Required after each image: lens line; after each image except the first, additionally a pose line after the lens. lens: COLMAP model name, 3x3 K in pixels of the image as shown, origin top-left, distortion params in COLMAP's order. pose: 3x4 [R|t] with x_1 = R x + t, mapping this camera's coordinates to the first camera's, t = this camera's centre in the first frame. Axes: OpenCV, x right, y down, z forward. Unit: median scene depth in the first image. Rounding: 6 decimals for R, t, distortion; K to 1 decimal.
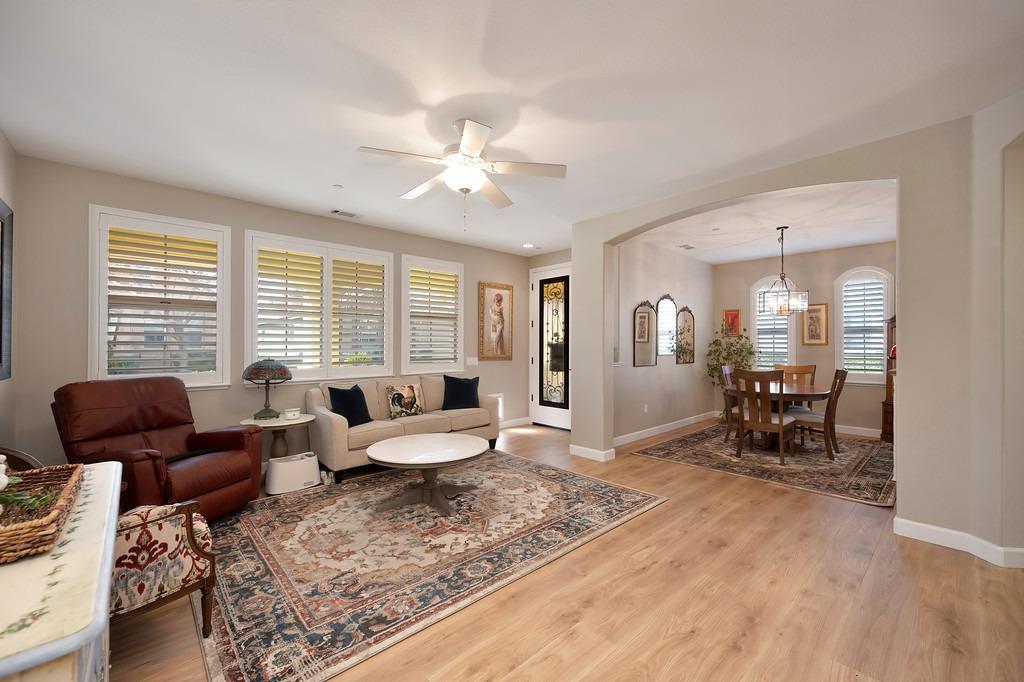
lens RADIAL K [[408.5, 0, 516.8], [0, 408.5, 343.0], [0, 0, 1]] dist [-0.000853, -0.000651]
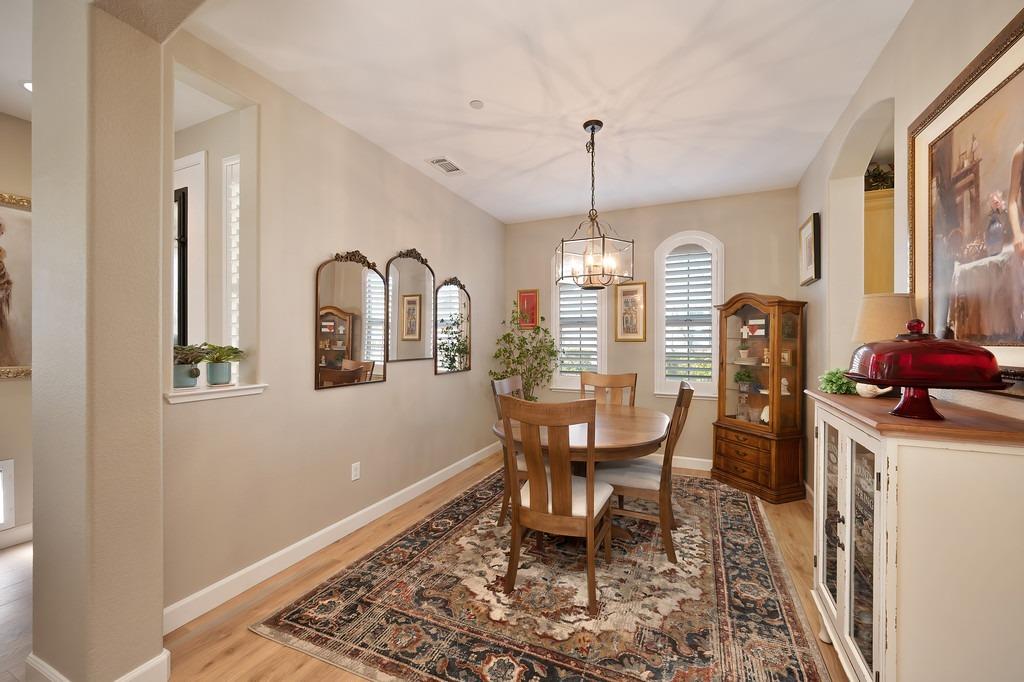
lens RADIAL K [[408.5, 0, 515.6], [0, 408.5, 346.9], [0, 0, 1]] dist [-0.000853, -0.000651]
pose [[0.921266, -0.006520, 0.388879, 0.494803], [-0.000514, 0.999838, 0.017981, 0.003204], [-0.388934, -0.016765, 0.921113, 0.772168]]
